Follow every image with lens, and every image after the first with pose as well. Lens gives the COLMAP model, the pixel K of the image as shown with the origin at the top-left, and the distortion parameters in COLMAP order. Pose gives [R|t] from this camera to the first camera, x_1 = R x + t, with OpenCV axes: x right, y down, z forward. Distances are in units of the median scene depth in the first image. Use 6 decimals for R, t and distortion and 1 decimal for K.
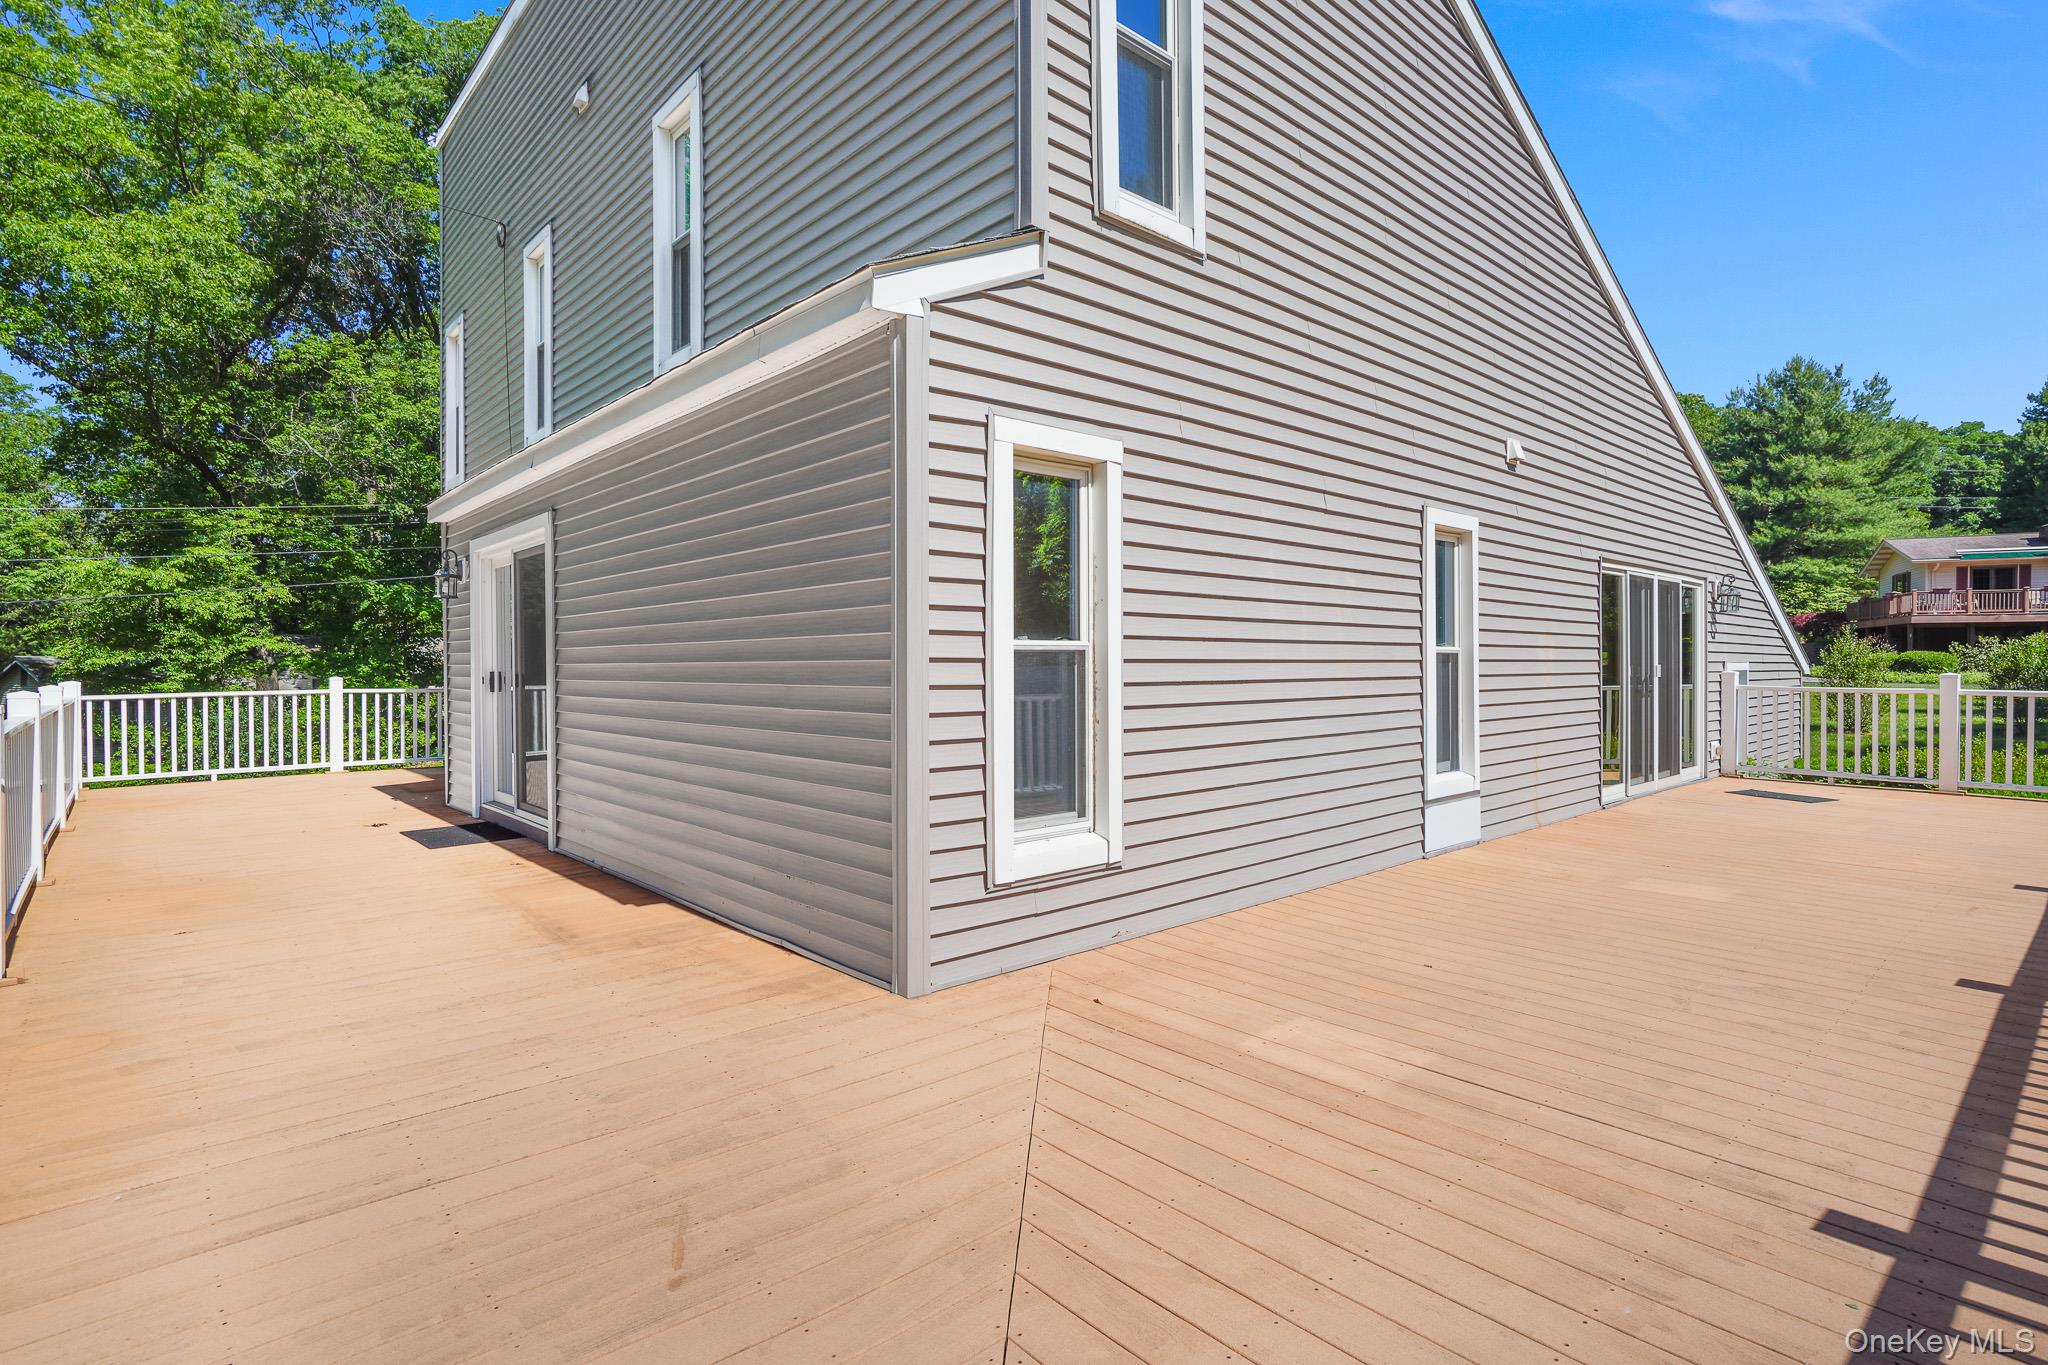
lens RADIAL K [[1034.1, 0, 1036.2], [0, 1034.1, 667.0], [0, 0, 1]] dist [-0.002081, 0.005277]
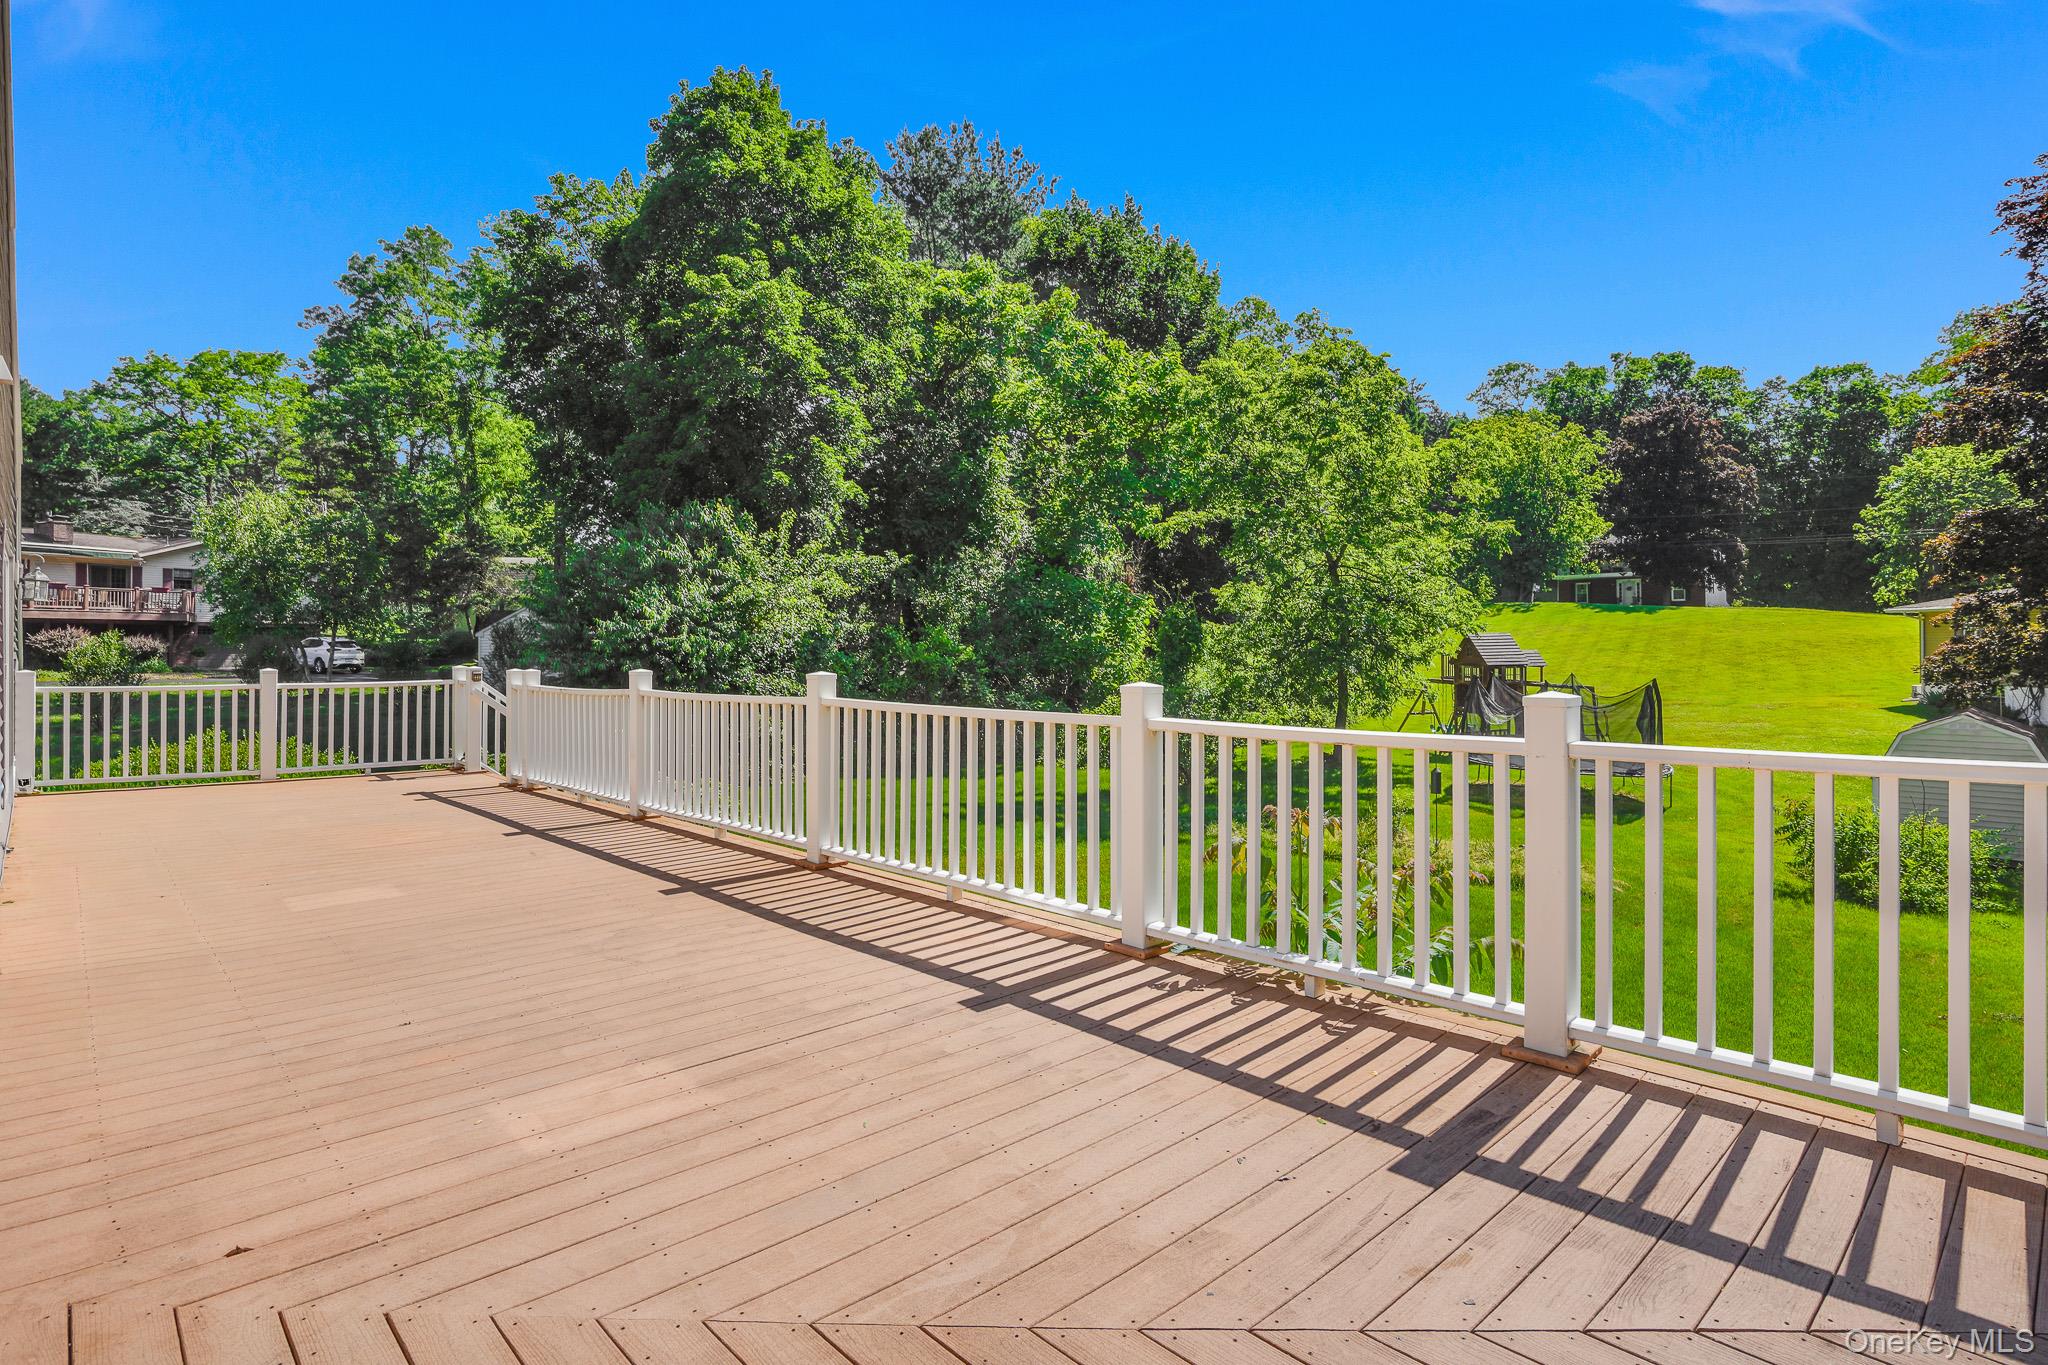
lens RADIAL K [[1034.1, 0, 1035.6], [0, 1034.1, 671.2], [0, 0, 1]] dist [-0.002081, 0.005277]
pose [[-0.013106, -0.011650, 0.999846, -0.549924], [0.003945, 0.999924, 0.011703, -0.005784], [-0.999906, 0.004098, -0.013059, 0.590847]]
